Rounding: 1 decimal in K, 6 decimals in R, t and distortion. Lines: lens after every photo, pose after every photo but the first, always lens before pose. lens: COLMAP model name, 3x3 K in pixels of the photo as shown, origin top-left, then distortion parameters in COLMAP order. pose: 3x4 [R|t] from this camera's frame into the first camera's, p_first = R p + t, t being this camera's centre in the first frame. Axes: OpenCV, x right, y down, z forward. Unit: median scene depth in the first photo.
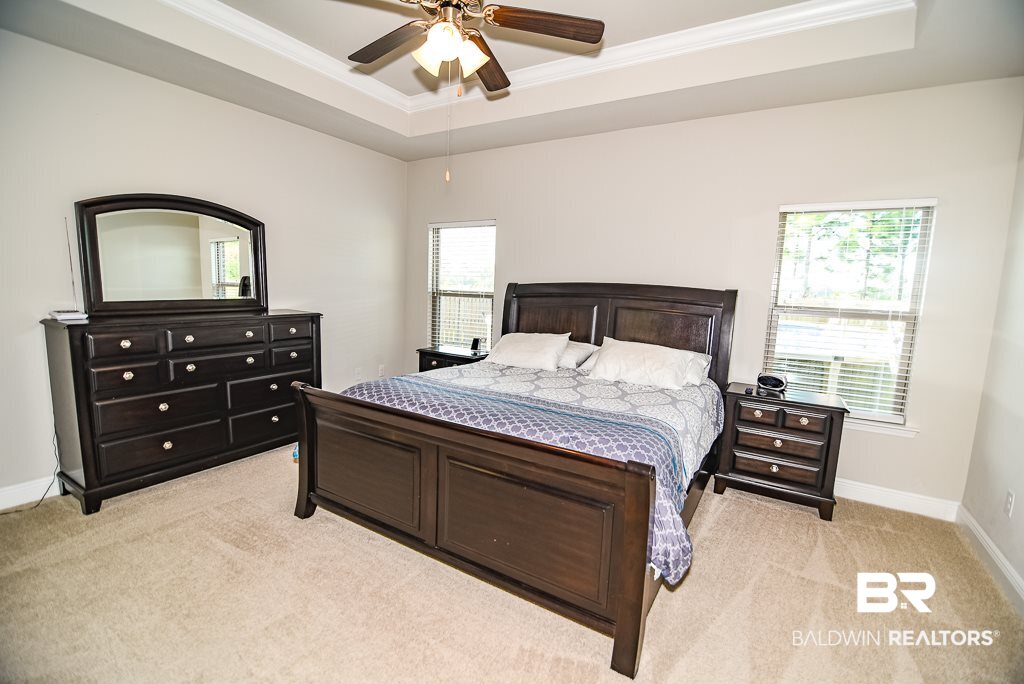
lens RADIAL K [[459.9, 0, 510.3], [0, 459.9, 349.8], [0, 0, 1]] dist [0.001439, 0.000037]
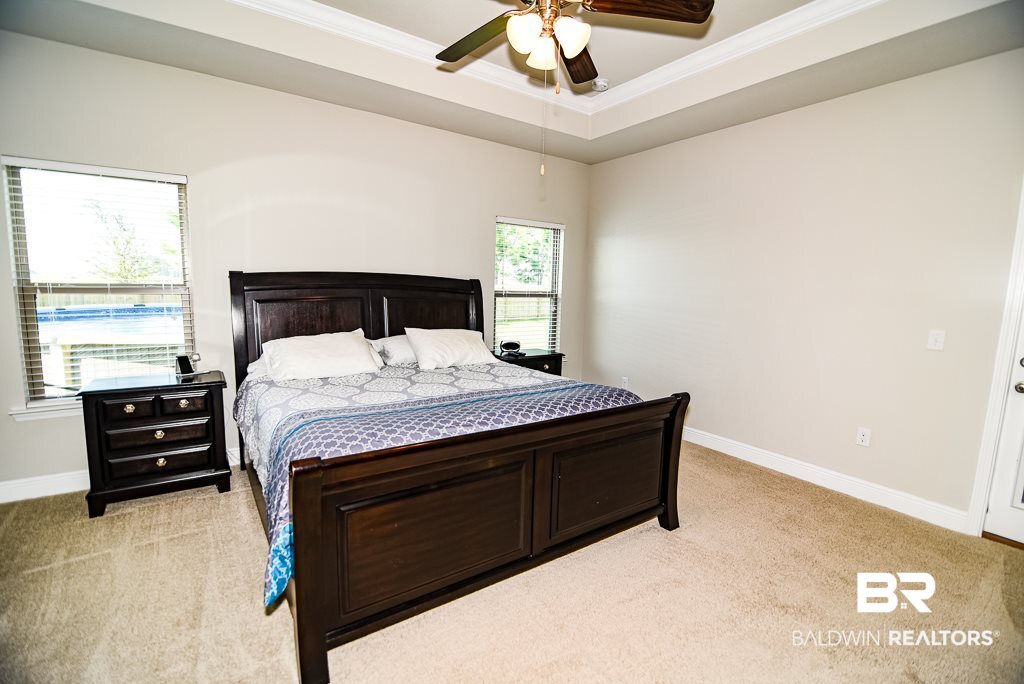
lens RADIAL K [[459.9, 0, 511.2], [0, 459.9, 338.6], [0, 0, 1]] dist [0.001439, 0.000037]
pose [[0.398037, -0.133022, 0.907674, -0.731500], [0.113385, 0.988978, 0.095215, -0.088220], [-0.910335, 0.065017, 0.408733, 0.448092]]
